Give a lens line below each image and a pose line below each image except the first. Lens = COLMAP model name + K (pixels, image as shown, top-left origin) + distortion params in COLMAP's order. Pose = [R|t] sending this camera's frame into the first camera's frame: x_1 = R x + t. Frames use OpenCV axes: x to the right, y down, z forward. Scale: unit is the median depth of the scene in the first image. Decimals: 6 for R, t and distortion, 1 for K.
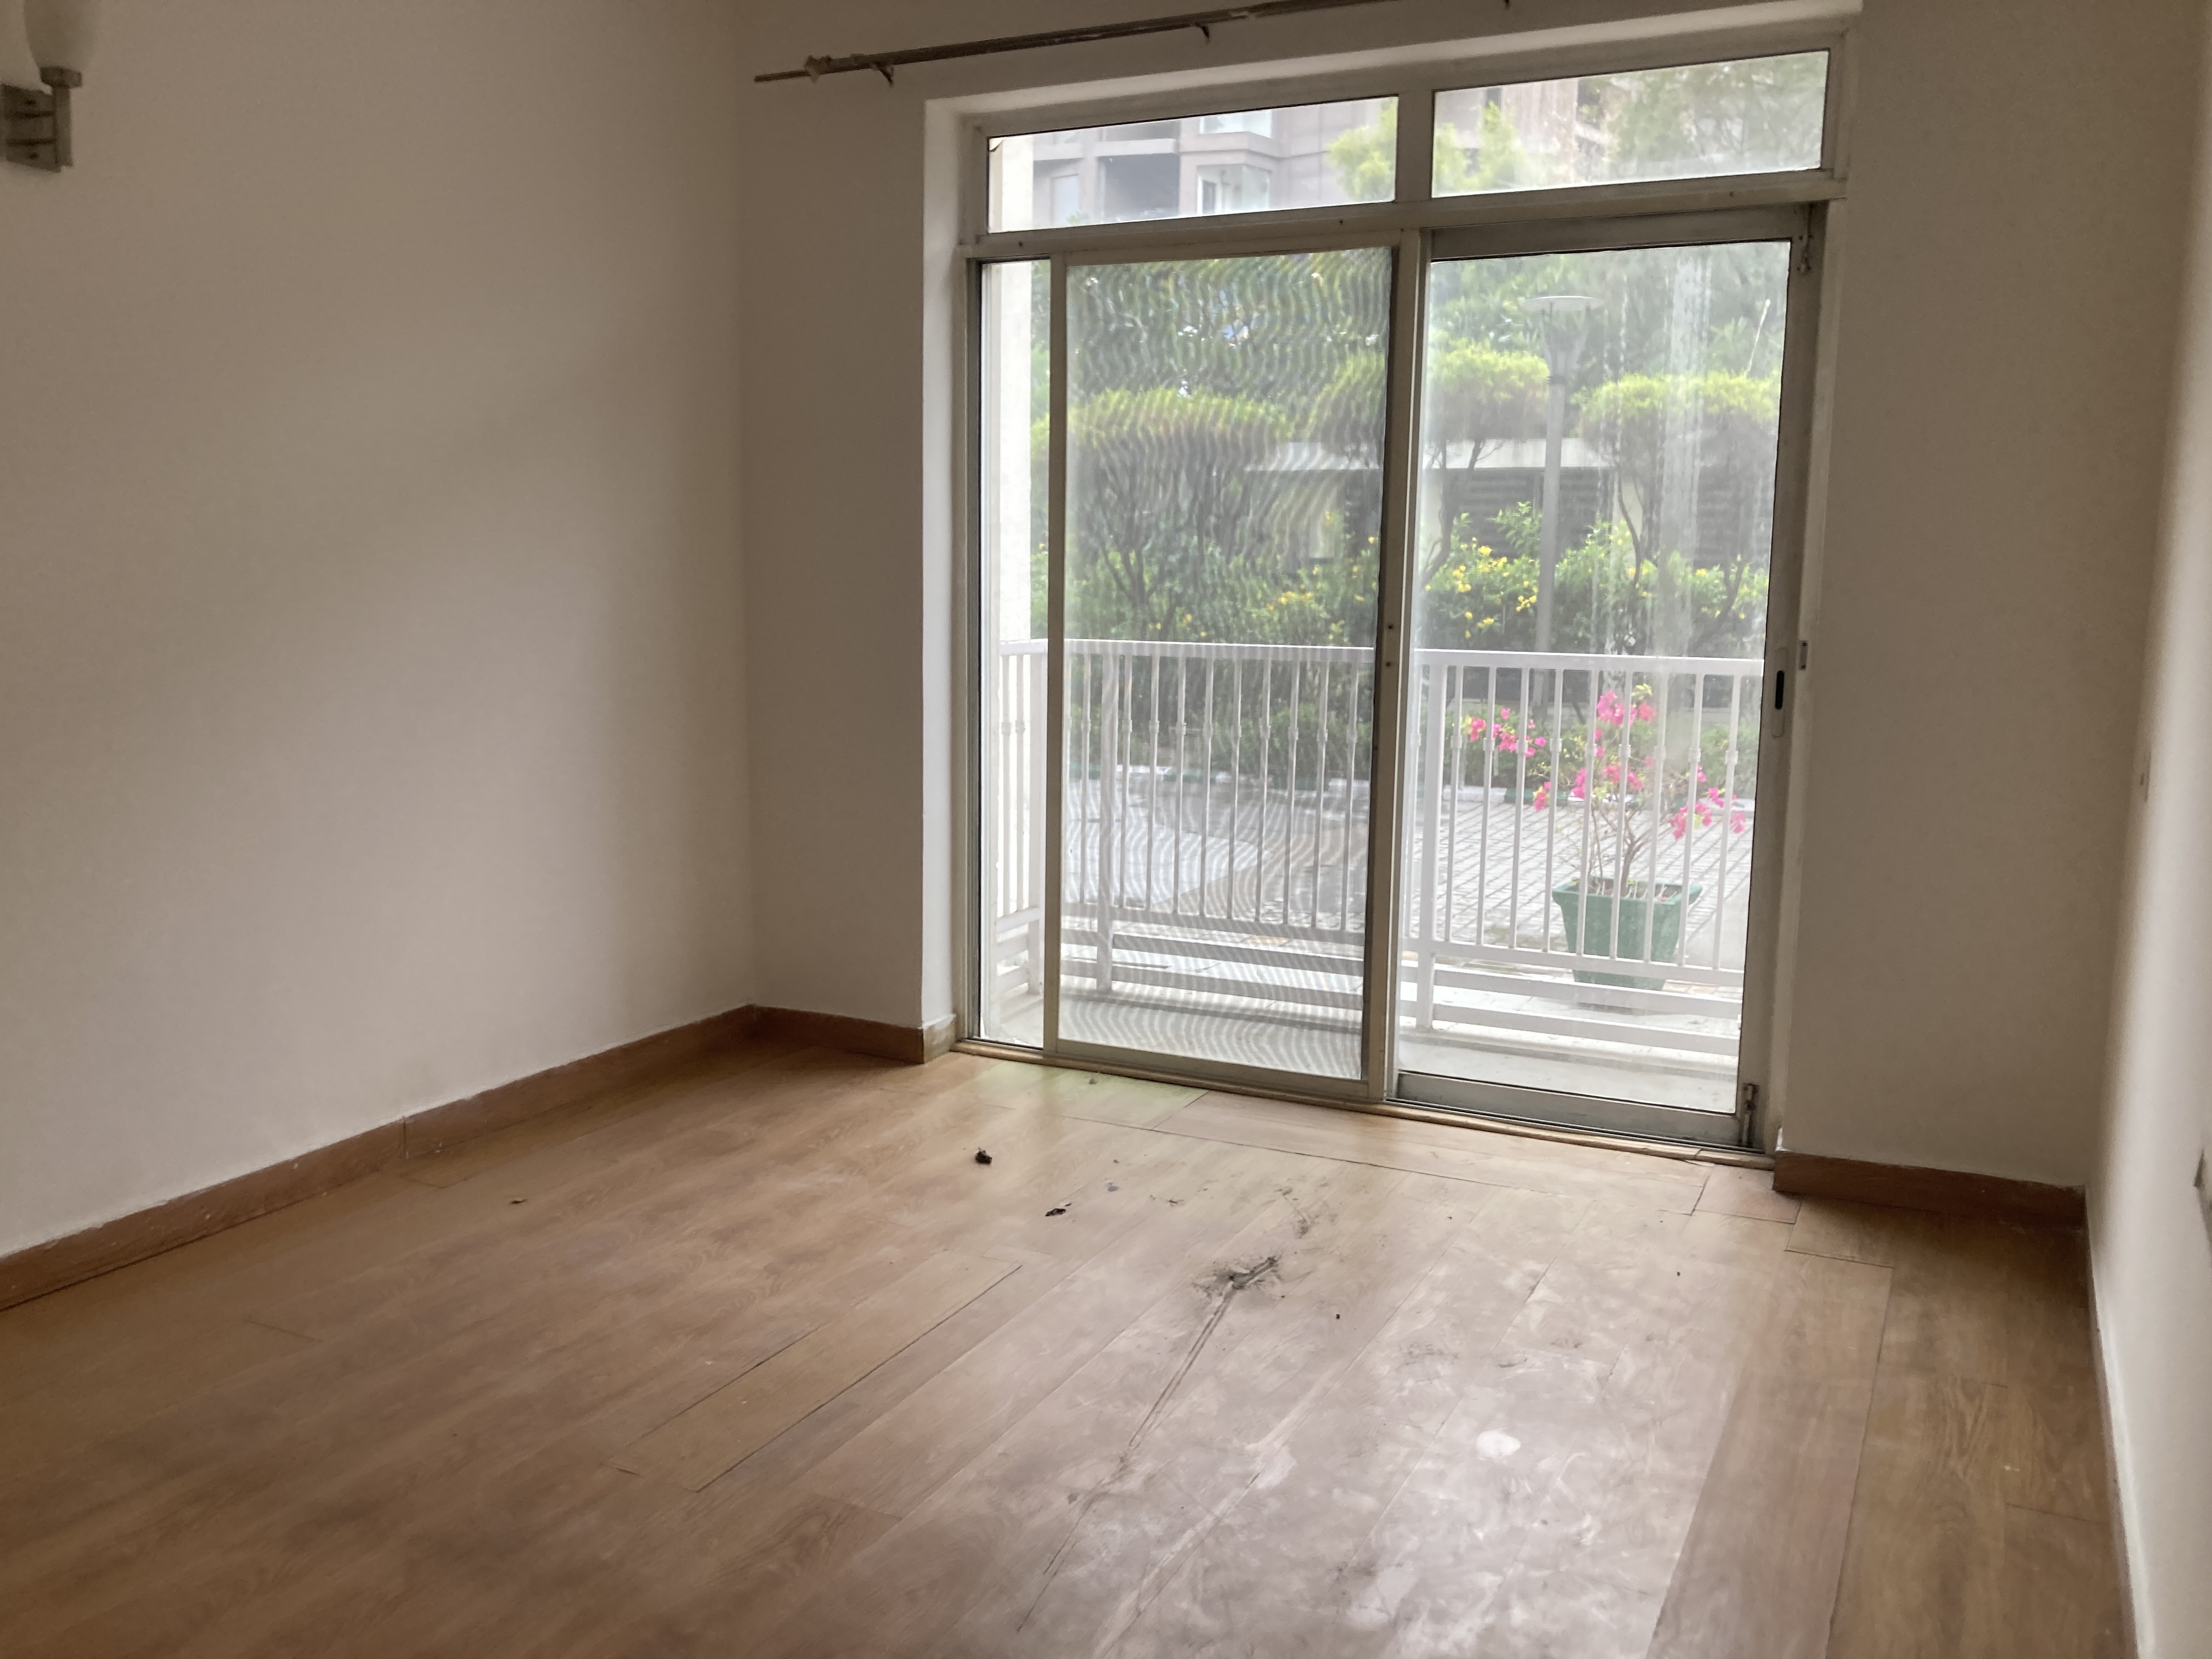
lens RADIAL K [[1824.9, 0, 1089.5], [0, 1824.9, 827.4], [0, 0, 1]] dist [0.047876, -0.038629]
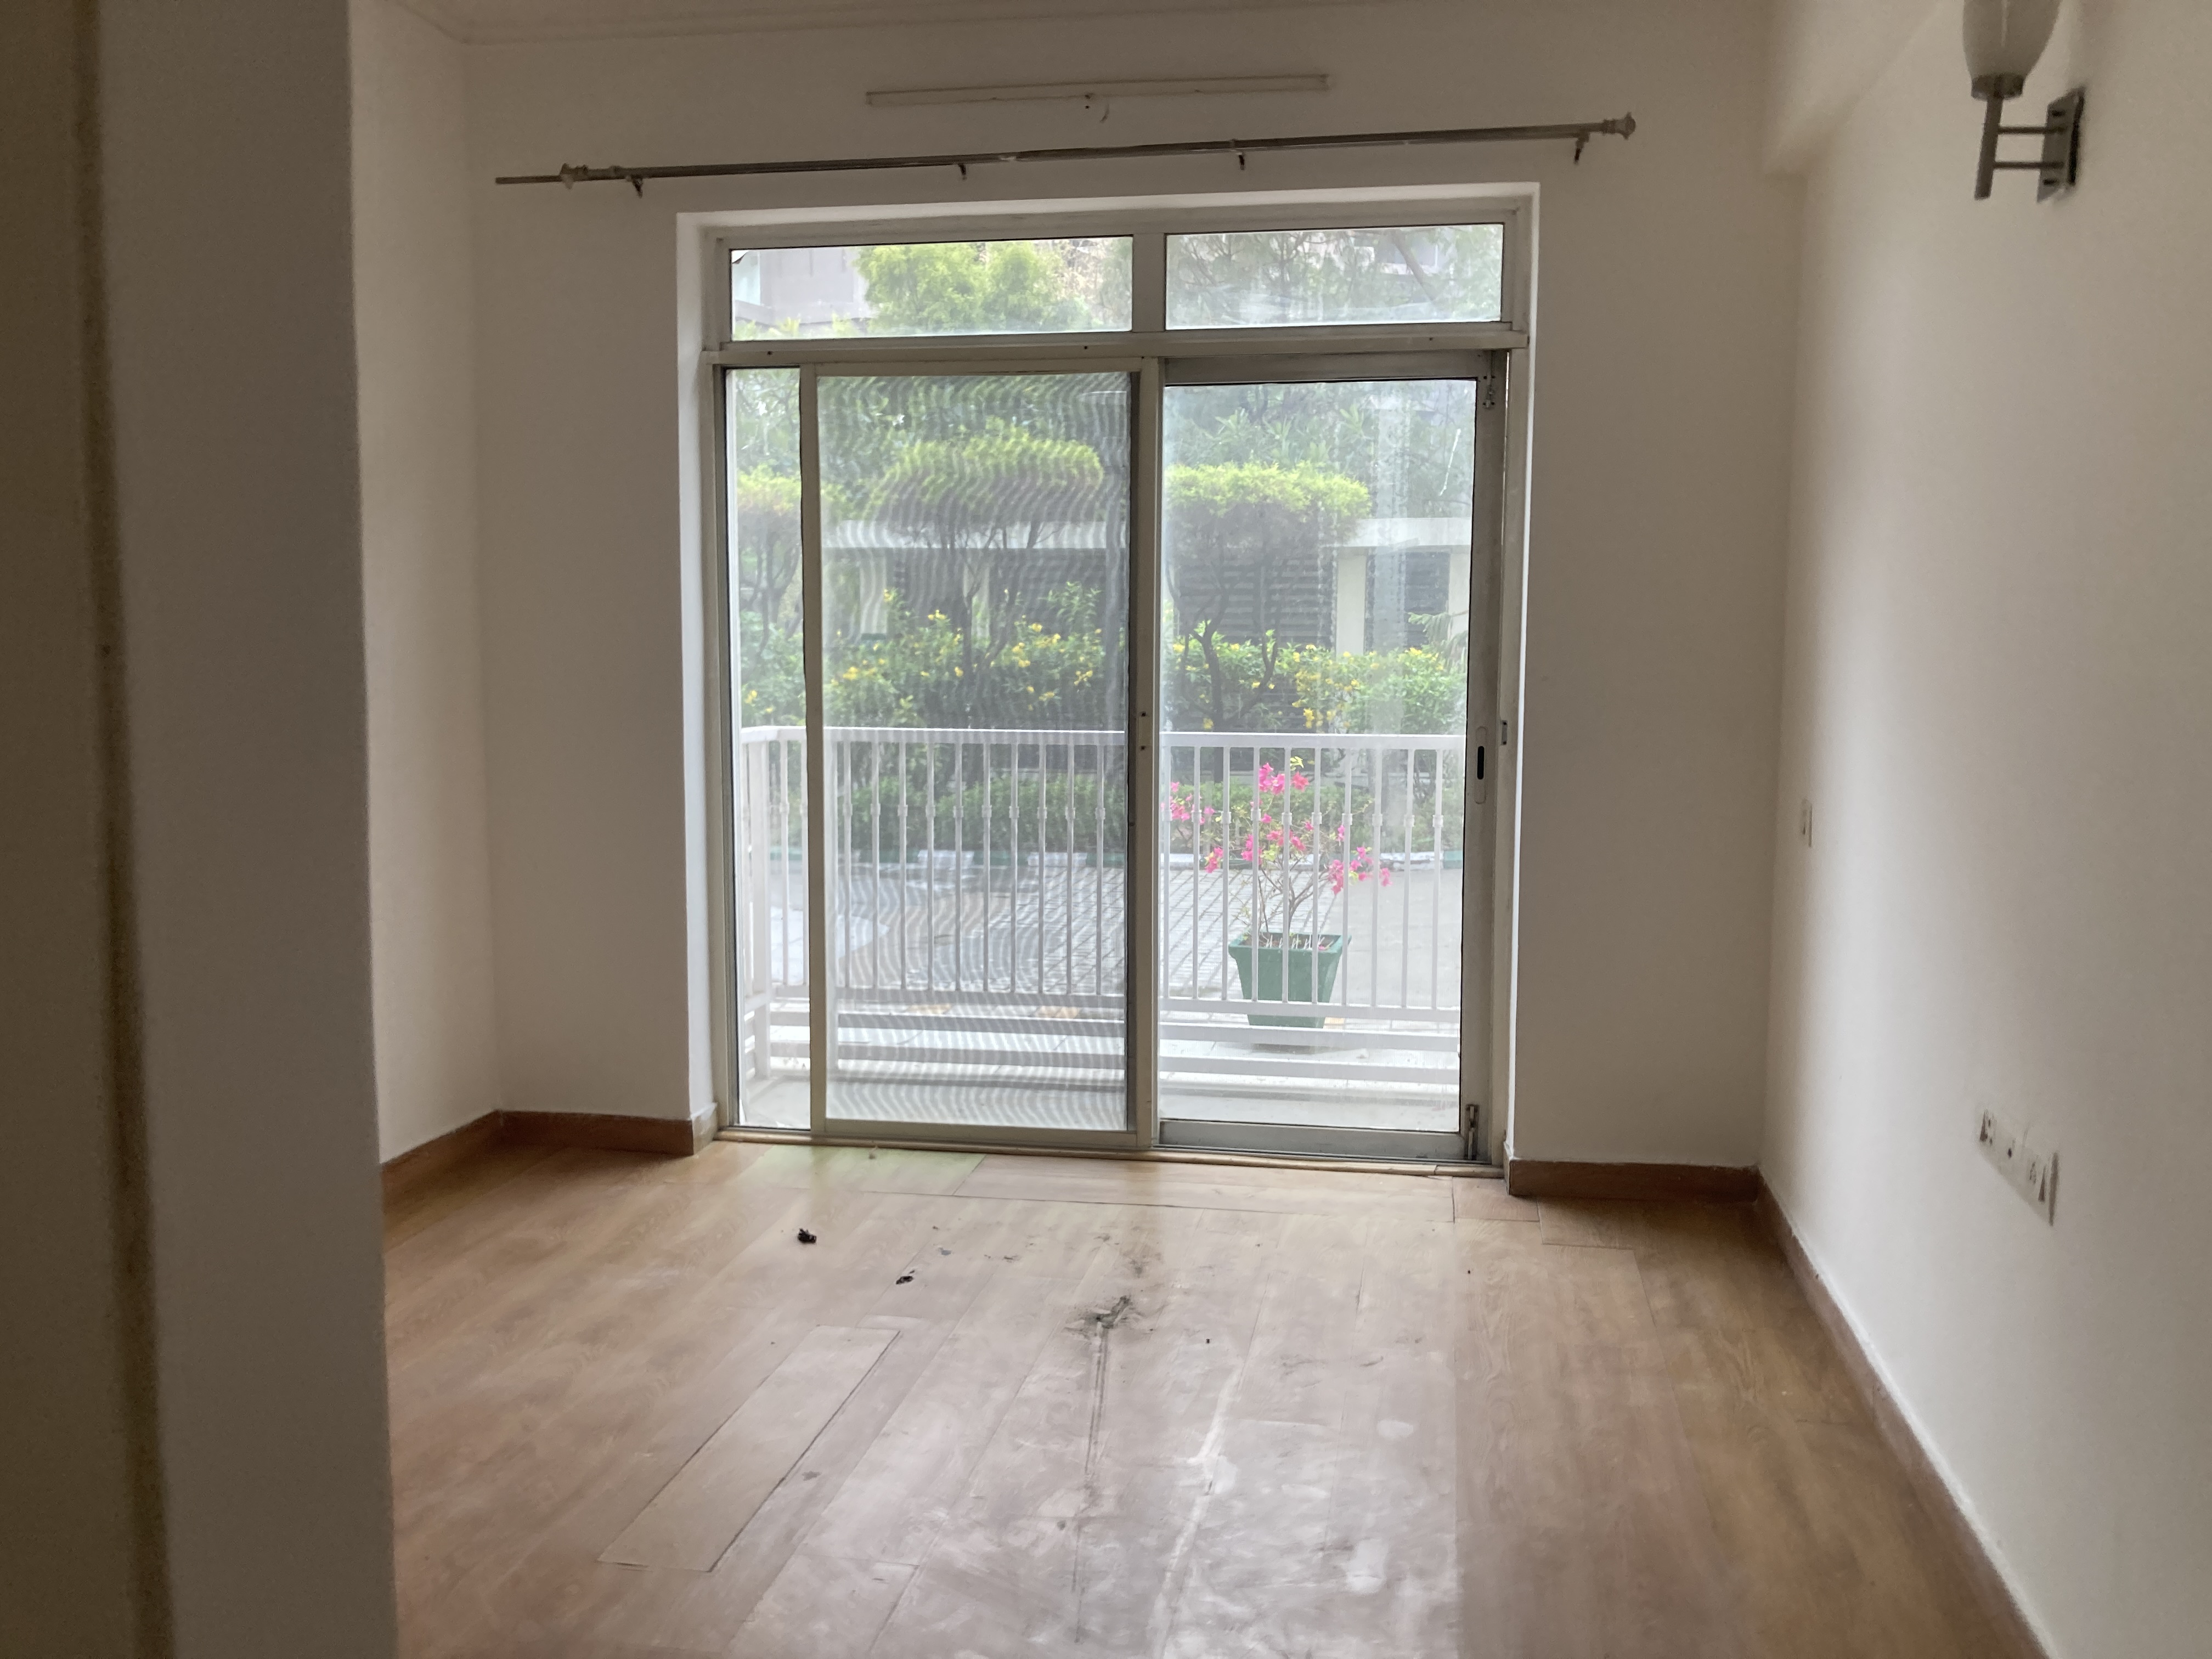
lens RADIAL K [[1824.9, 0, 1116.1], [0, 1824.9, 834.7], [0, 0, 1]] dist [0.047876, -0.038629]
pose [[0.960610, -0.039582, 0.275066, -0.155679], [0.049066, 0.998412, -0.027679, -0.007691], [-0.273534, 0.040085, 0.961027, -0.043576]]
